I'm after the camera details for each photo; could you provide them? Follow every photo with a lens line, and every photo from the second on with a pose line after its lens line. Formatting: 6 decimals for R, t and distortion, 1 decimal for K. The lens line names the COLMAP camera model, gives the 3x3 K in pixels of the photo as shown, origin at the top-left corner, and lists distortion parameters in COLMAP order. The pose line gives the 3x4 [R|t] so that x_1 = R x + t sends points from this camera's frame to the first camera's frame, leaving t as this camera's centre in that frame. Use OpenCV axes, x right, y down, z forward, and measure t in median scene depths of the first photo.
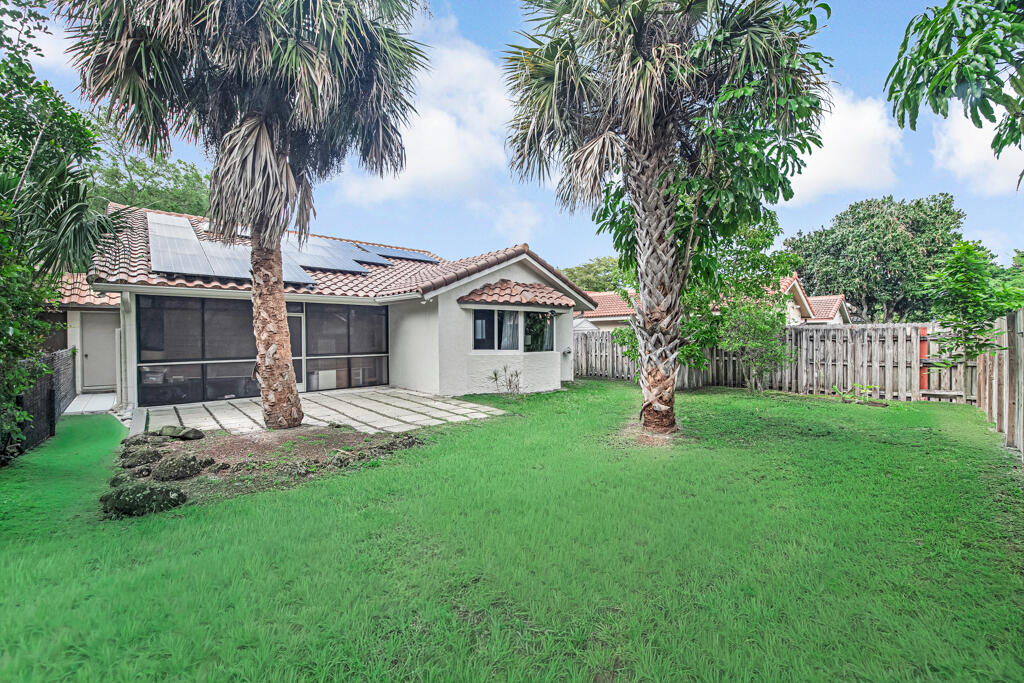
lens RADIAL K [[421.0, 0, 512.0], [0, 421.0, 341.5], [0, 0, 1]] dist [0.000879, -0.000237]
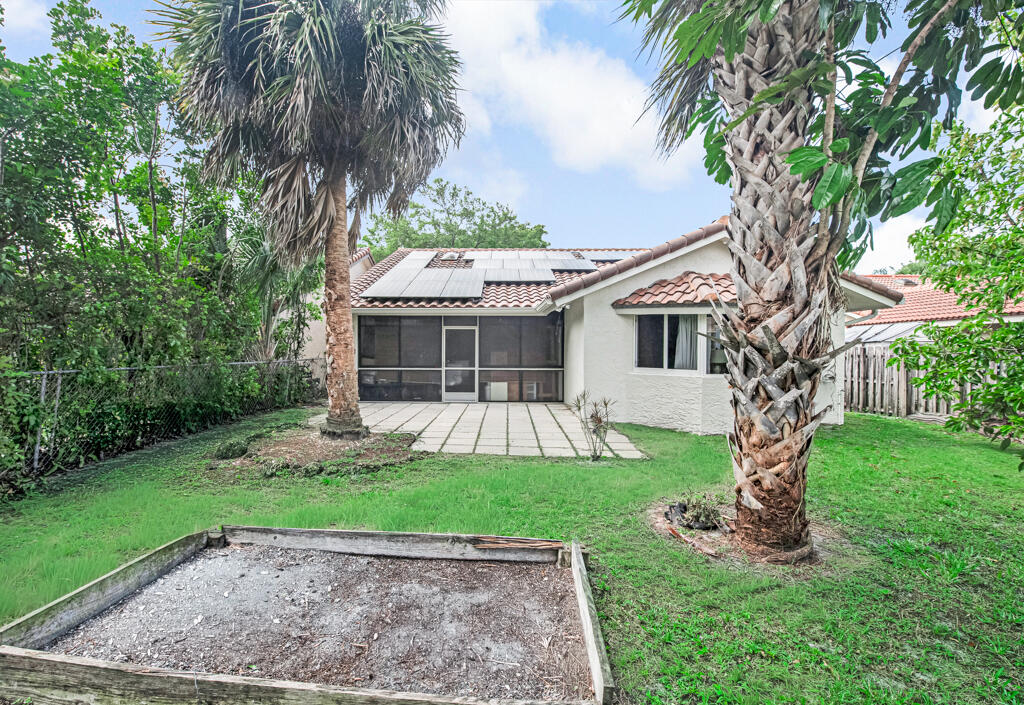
lens RADIAL K [[434.7, 0, 512.0], [0, 434.7, 352.5], [0, 0, 1]] dist [-0.017308, -0.000121]
pose [[0.707067, 0.015571, -0.706975, 0.310583], [-0.017824, 0.999832, 0.004195, -0.007159], [0.706922, 0.009634, 0.707226, 0.279340]]
